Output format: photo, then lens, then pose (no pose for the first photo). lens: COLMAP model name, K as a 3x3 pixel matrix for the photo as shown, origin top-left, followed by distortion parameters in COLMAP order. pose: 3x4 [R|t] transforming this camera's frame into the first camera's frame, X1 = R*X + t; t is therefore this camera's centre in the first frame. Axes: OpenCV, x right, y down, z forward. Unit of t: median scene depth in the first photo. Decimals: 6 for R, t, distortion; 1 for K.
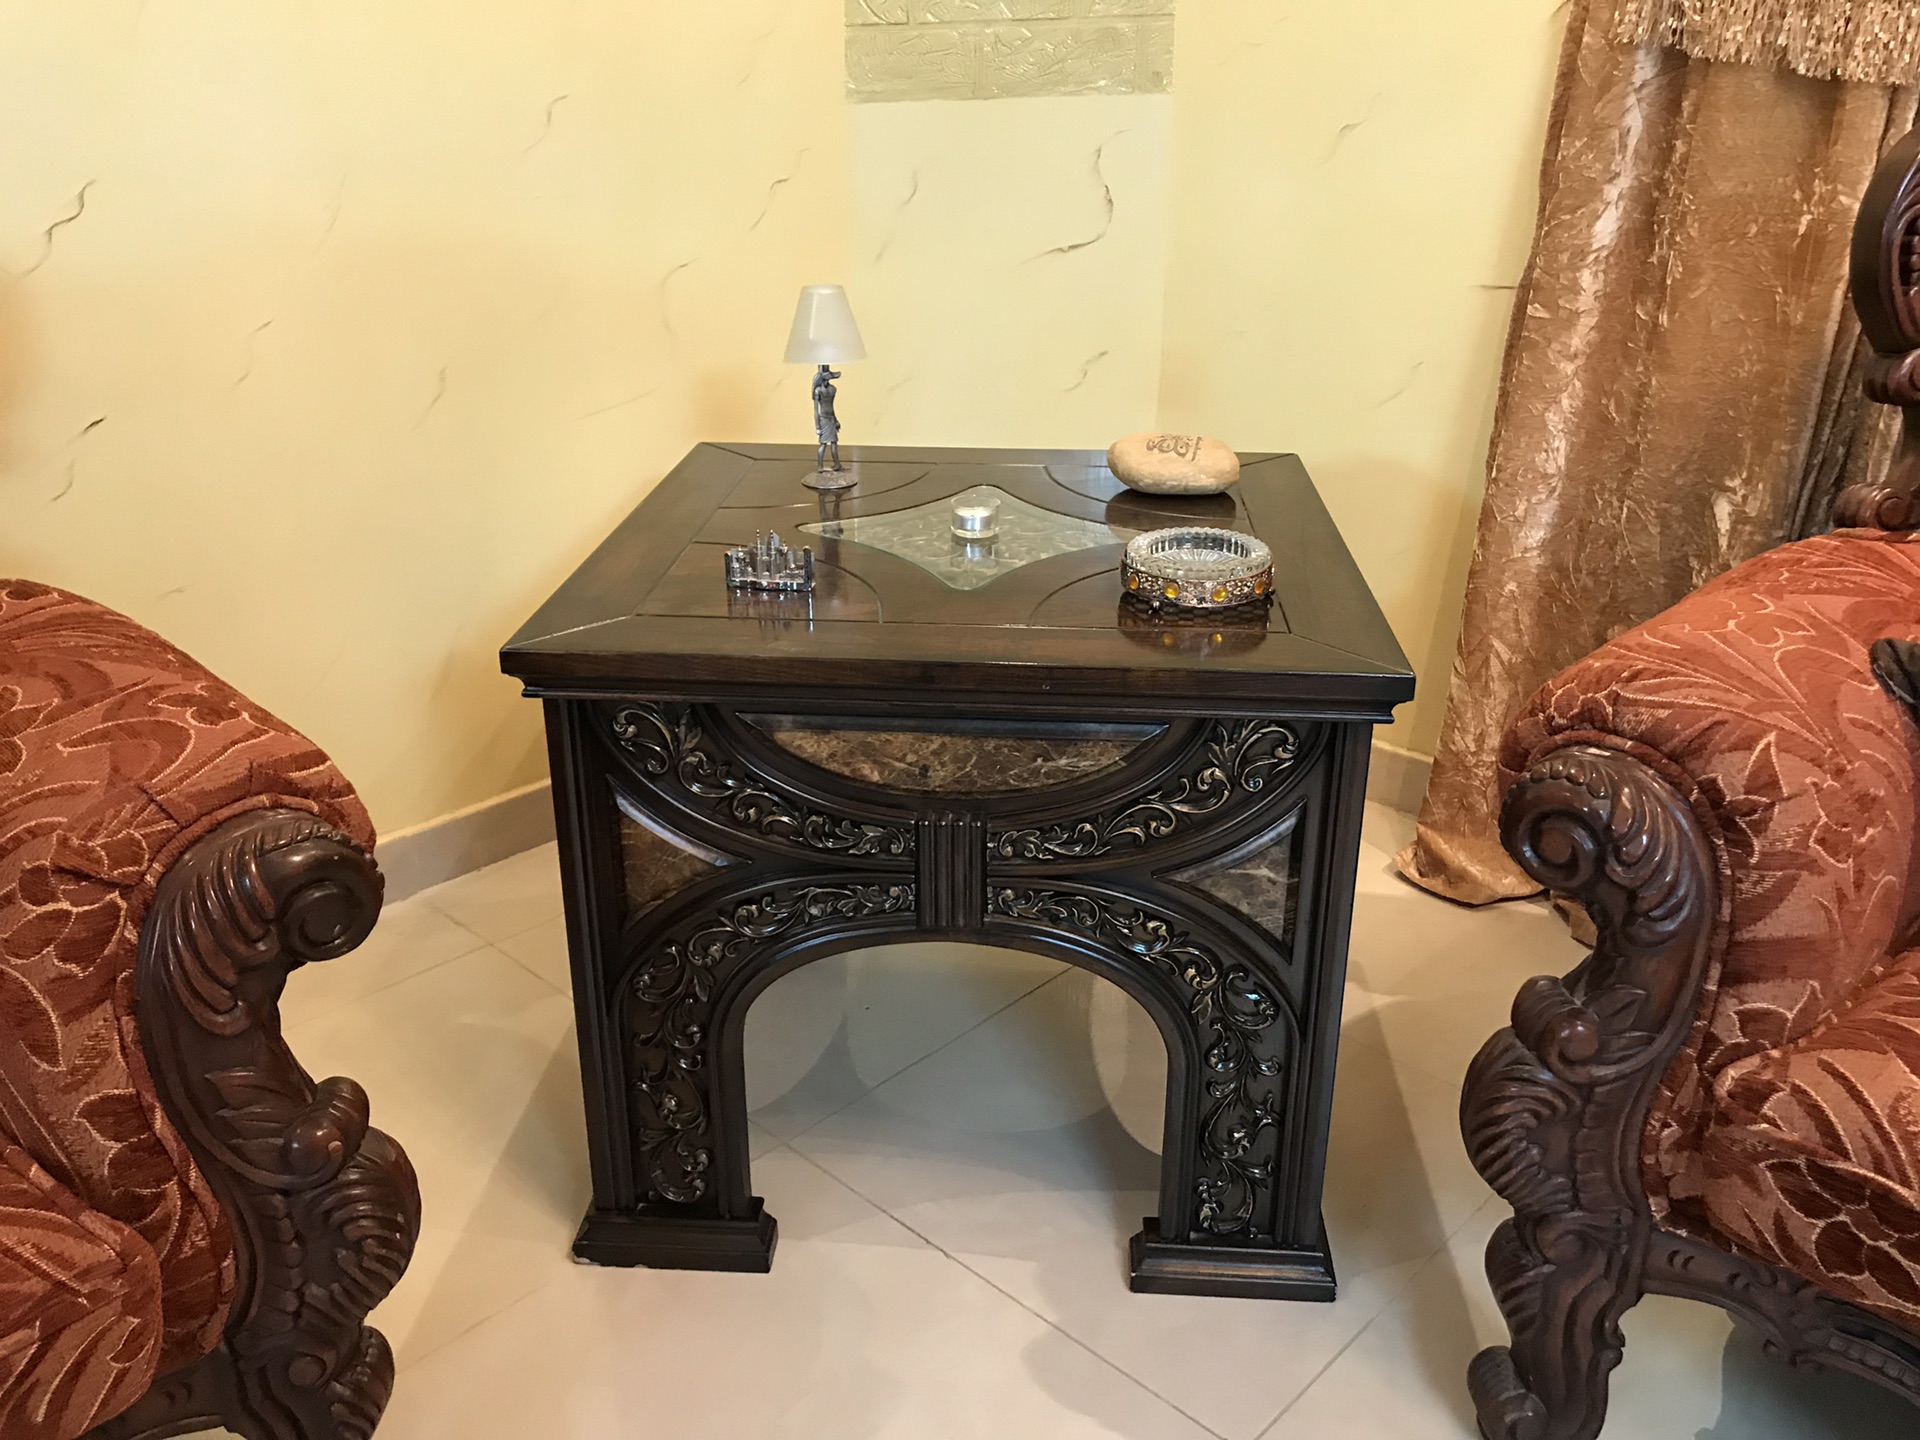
lens RADIAL K [[1572.0, 0, 973.7], [0, 1572.0, 690.3], [0, 0, 1]] dist [0.026008, -0.006841]
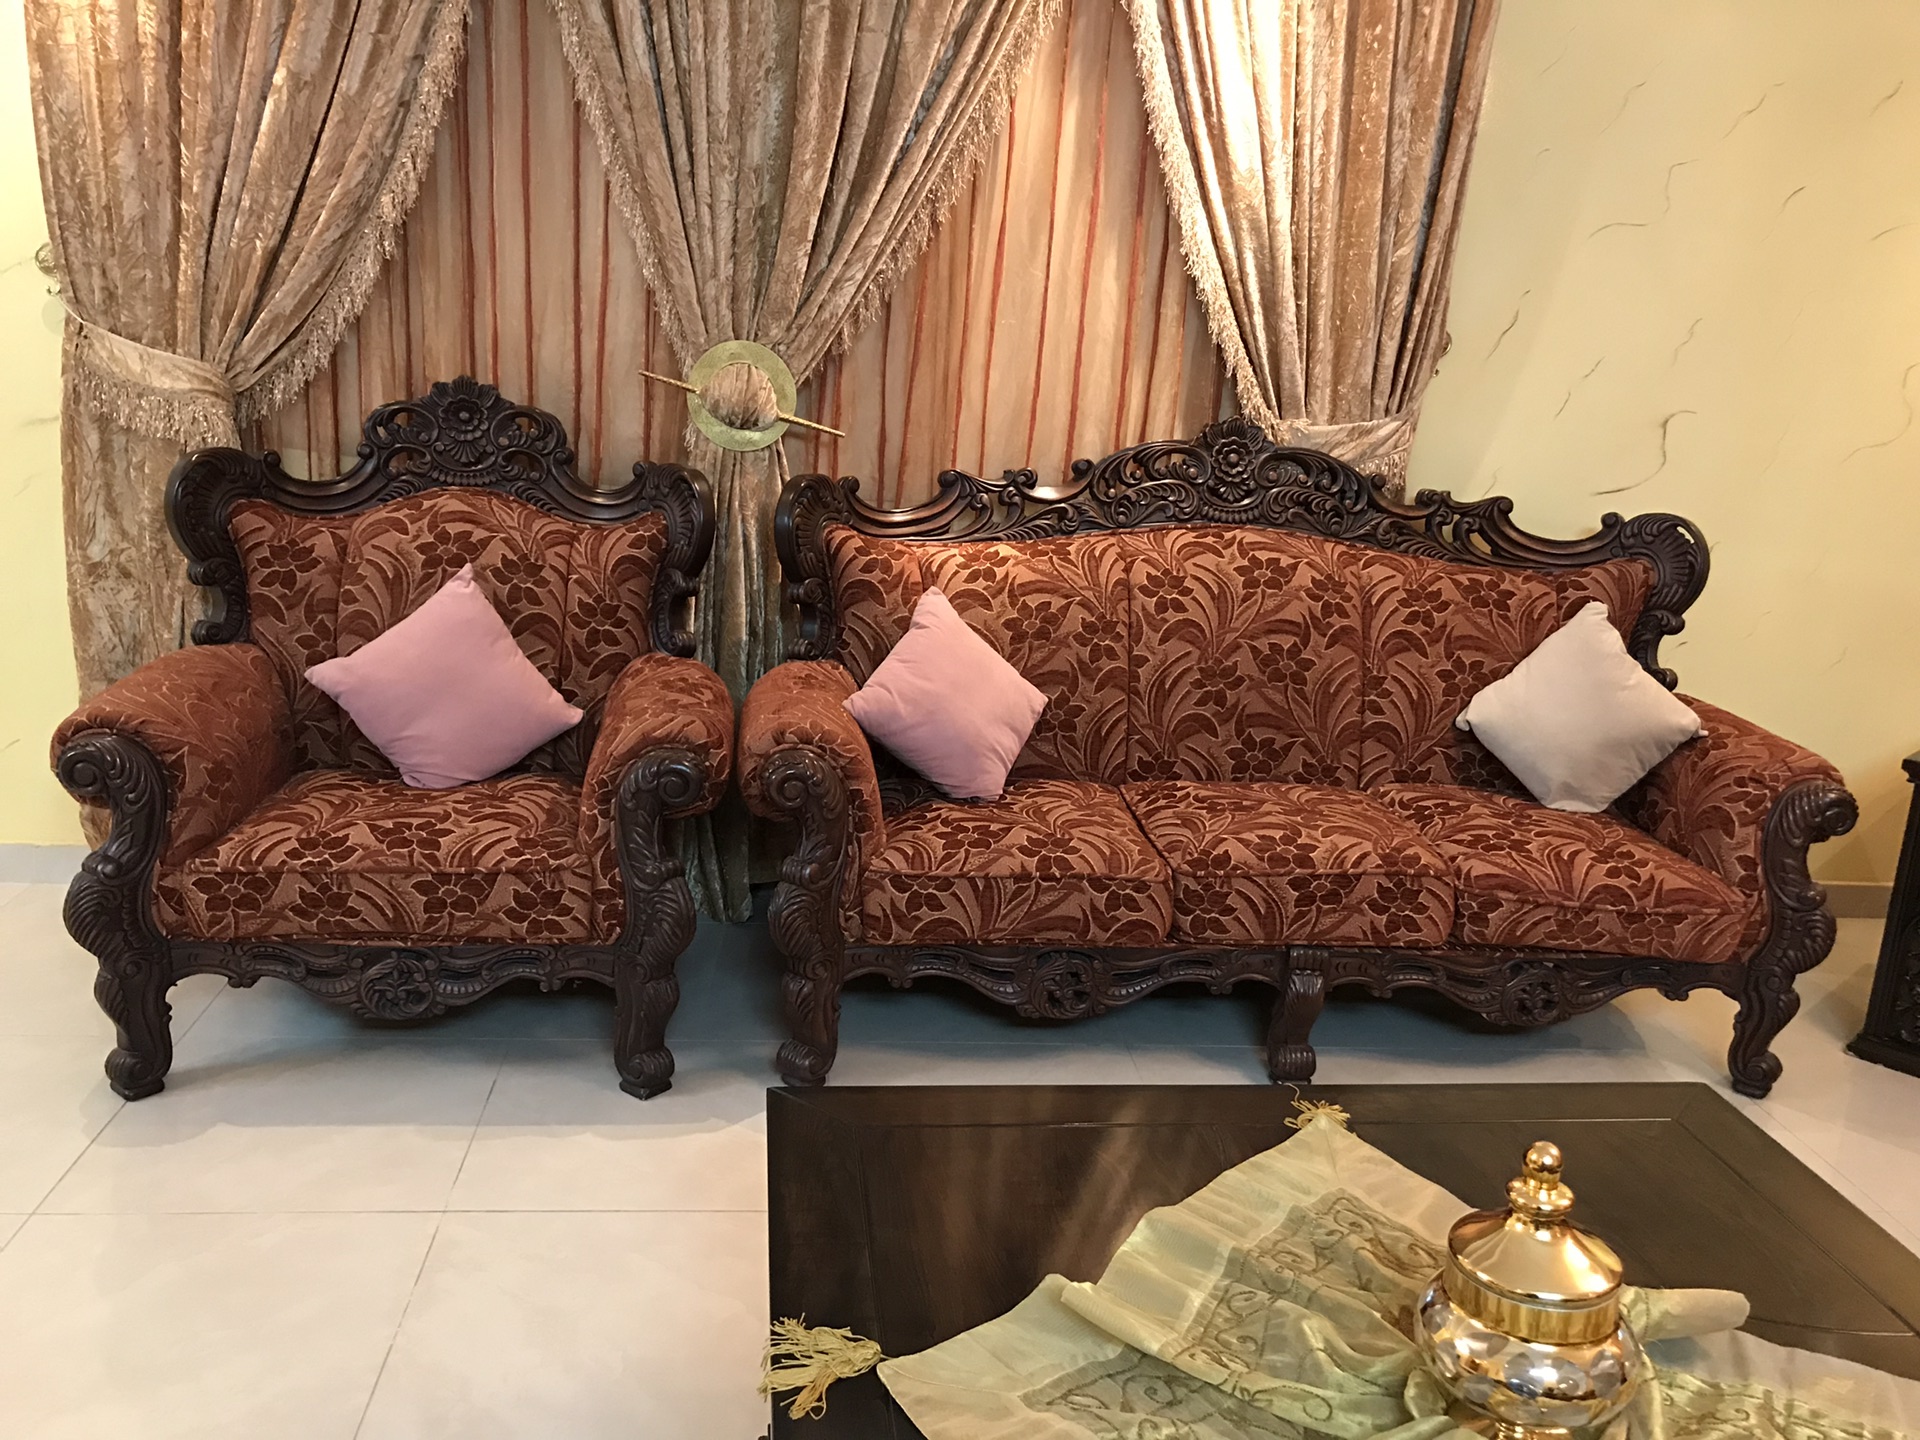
lens RADIAL K [[1555.5, 0, 948.4], [0, 1555.5, 694.1], [0, 0, 1]] dist [0.060250, -0.080405]
pose [[0.745201, 0.191676, -0.638698, 0.114384], [-0.301854, 0.951012, -0.066786, 0.423571], [0.594608, 0.242563, 0.766553, -1.532057]]
